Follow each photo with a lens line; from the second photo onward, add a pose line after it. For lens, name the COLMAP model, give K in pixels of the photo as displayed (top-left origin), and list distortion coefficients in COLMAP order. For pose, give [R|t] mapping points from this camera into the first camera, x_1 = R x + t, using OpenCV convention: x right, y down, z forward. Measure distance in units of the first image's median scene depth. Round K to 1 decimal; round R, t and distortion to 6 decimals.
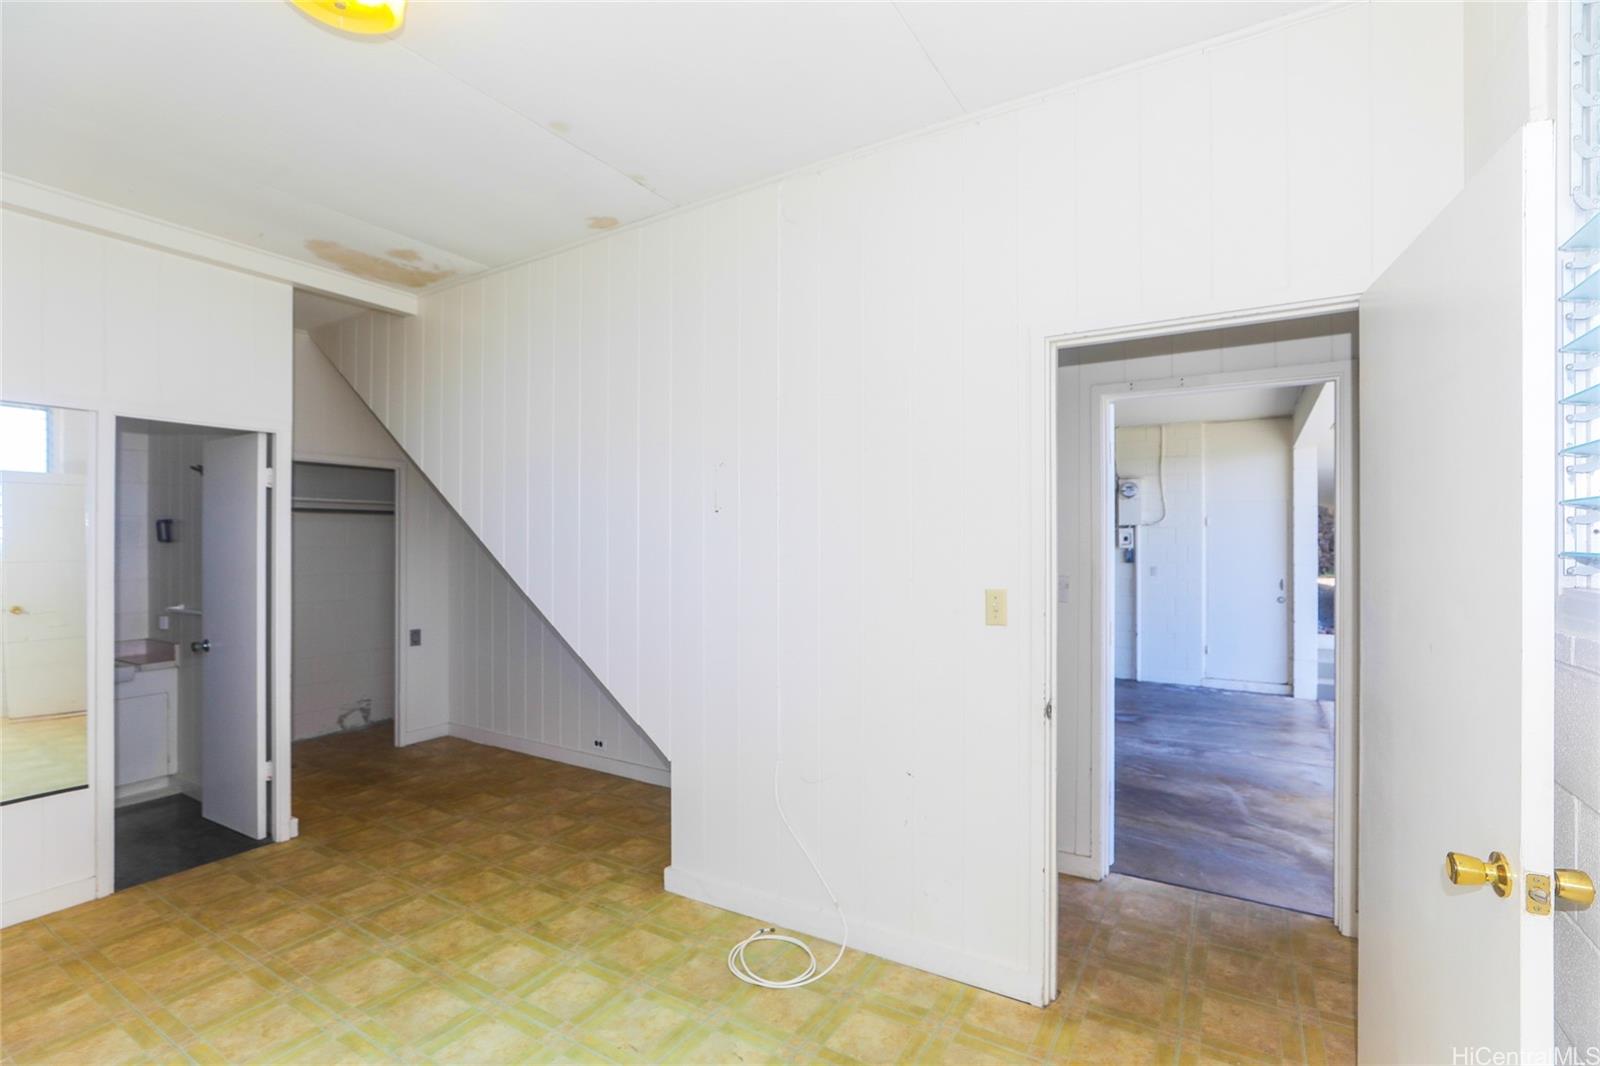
lens RADIAL K [[730.8, 0, 802.5], [0, 730.8, 541.6], [0, 0, 1]] dist [-0.004910, -0.000383]
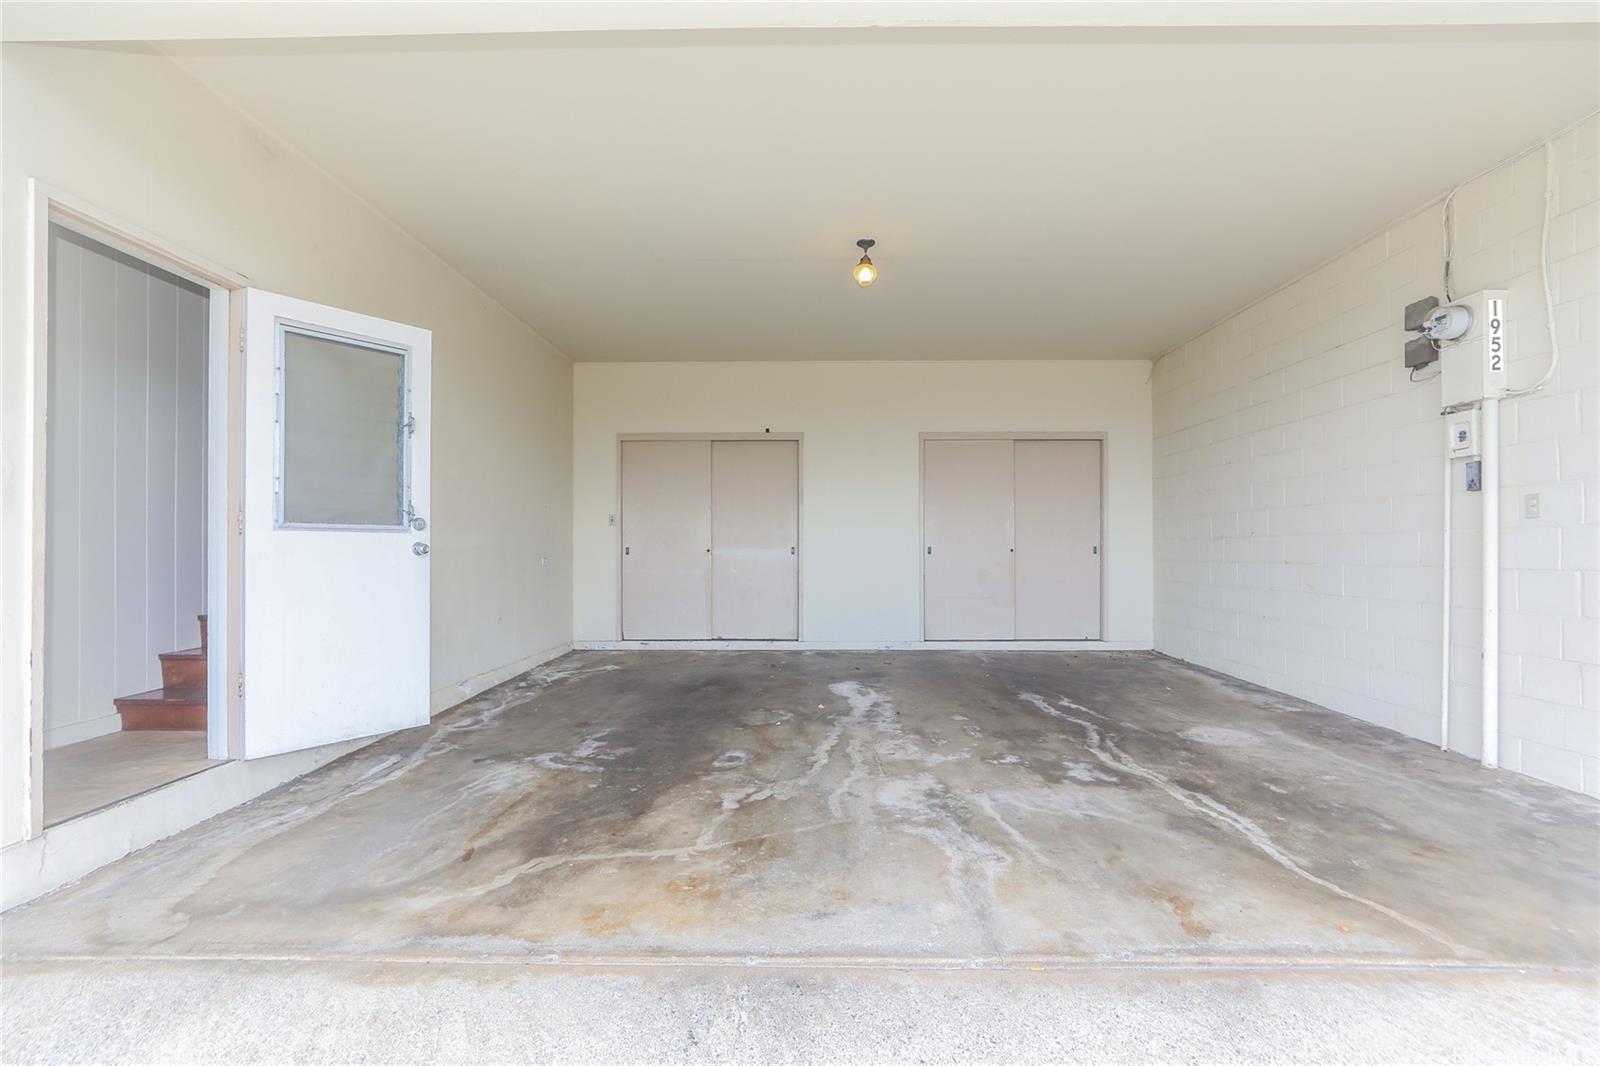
lens RADIAL K [[765.5, 0, 800.0], [0, 765.5, 533.0], [0, 0, 1]] dist [-0.002306, 0.000074]
pose [[0.504564, -0.003721, -0.863366, 0.858349], [0.000892, 0.999992, -0.003788, 0.075101], [0.863374, 0.001141, 0.504564, 0.578705]]
